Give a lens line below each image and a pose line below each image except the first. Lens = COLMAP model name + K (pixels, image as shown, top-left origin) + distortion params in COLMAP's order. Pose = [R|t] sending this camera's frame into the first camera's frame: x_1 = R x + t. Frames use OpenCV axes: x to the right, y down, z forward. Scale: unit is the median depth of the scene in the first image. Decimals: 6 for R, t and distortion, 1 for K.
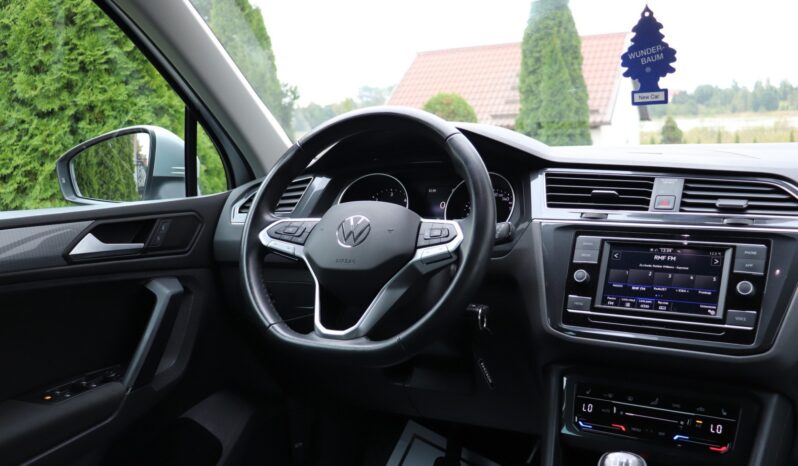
lens RADIAL K [[737.5, 0, 397.0], [0, 737.5, 225.2], [0, 0, 1]] dist [-0.087267, 0.000000]
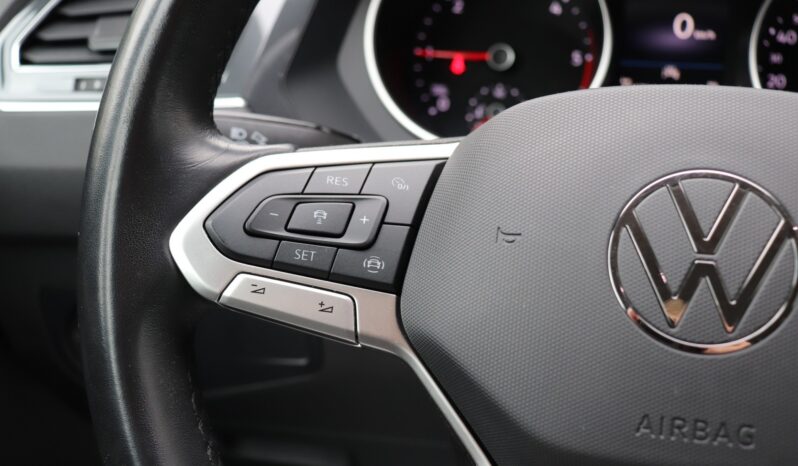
lens RADIAL K [[903.2, 0, 392.4], [0, 903.2, 233.5], [0, 0, 1]] dist [-0.016832, 0.000000]
pose [[0.978321, -0.068164, 0.195556, -0.192770], [0.008991, 0.957370, 0.288725, -0.071258], [-0.206900, -0.280707, 0.937228, 0.818151]]
